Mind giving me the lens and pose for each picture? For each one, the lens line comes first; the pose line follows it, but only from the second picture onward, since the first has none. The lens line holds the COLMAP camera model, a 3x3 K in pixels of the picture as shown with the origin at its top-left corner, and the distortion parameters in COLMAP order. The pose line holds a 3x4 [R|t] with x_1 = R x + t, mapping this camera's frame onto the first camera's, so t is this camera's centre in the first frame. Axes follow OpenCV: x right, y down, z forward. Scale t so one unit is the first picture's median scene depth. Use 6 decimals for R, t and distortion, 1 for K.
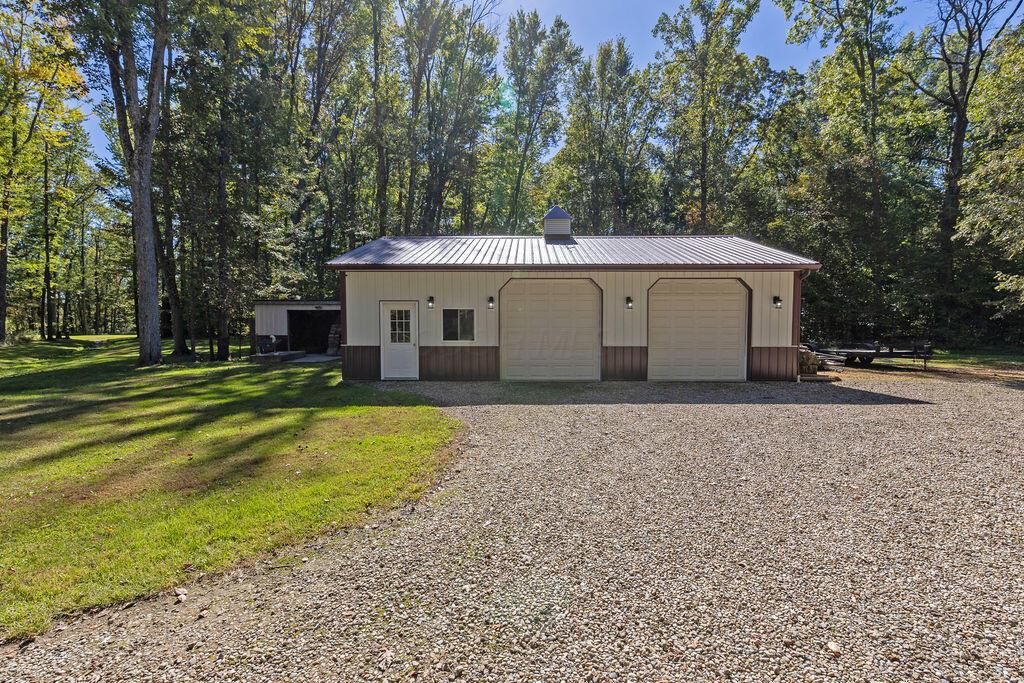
lens RADIAL K [[464.8, 0, 512.7], [0, 464.8, 337.9], [0, 0, 1]] dist [0.000482, -0.000298]
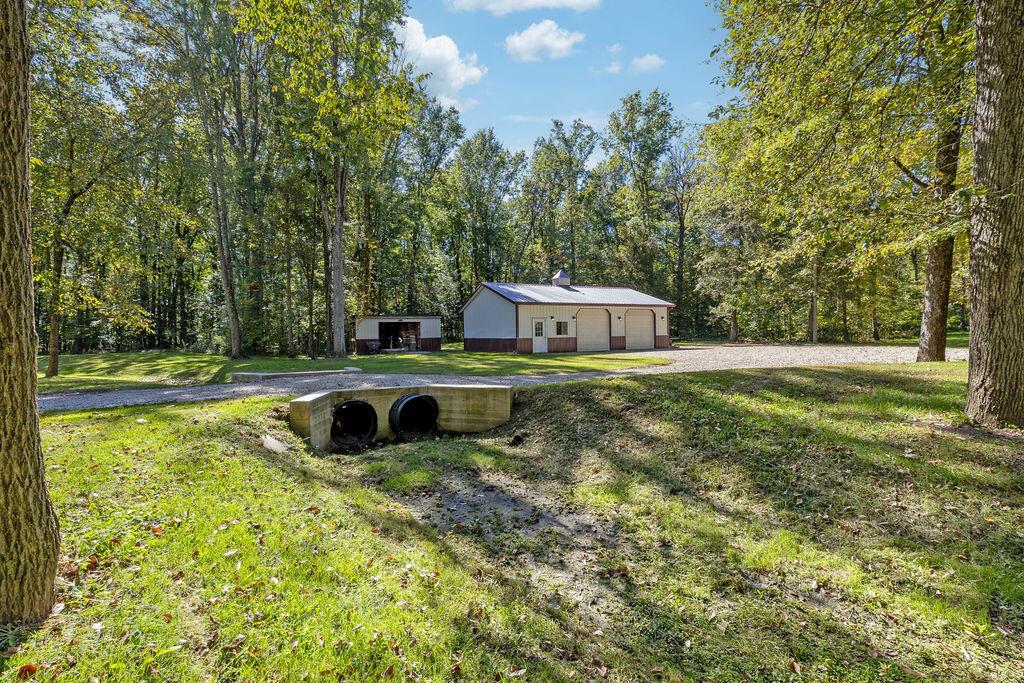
lens RADIAL K [[464.8, 0, 514.3], [0, 464.8, 338.9], [0, 0, 1]] dist [0.000482, -0.000298]
pose [[0.879878, -0.019519, 0.474799, -1.422198], [0.029037, 0.999497, -0.012719, 0.046874], [-0.474312, 0.024978, 0.880002, -0.924841]]
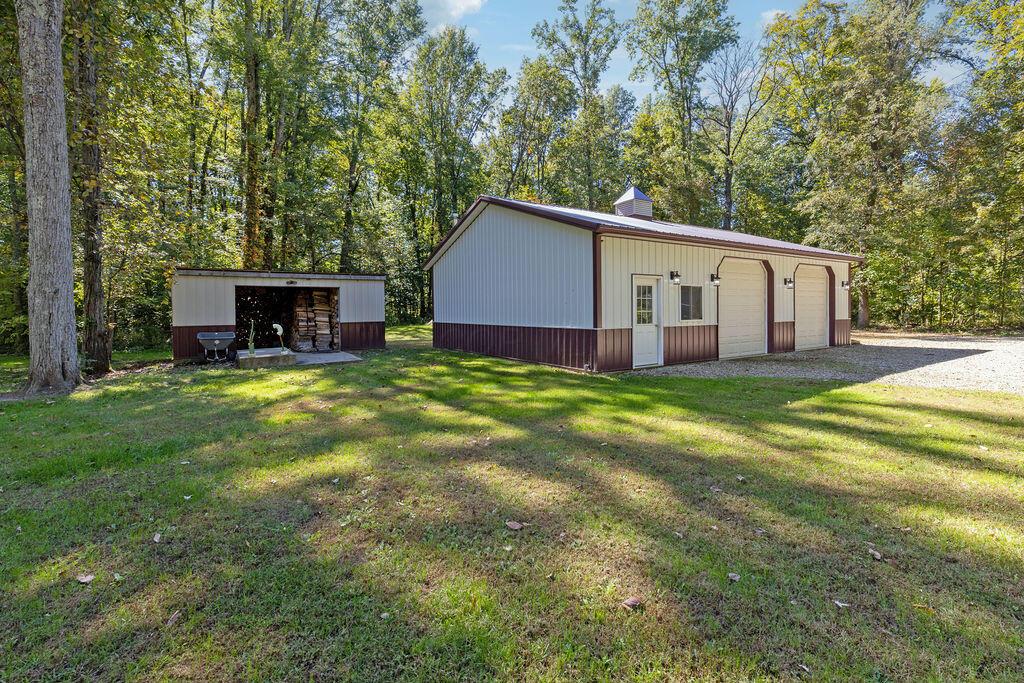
lens RADIAL K [[464.8, 0, 518.4], [0, 464.8, 314.1], [0, 0, 1]] dist [0.000482, -0.000298]
pose [[0.823836, -0.013558, 0.566667, -0.923974], [0.025290, 0.999598, -0.012851, -0.002525], [-0.566264, 0.024919, 0.823847, 0.428411]]
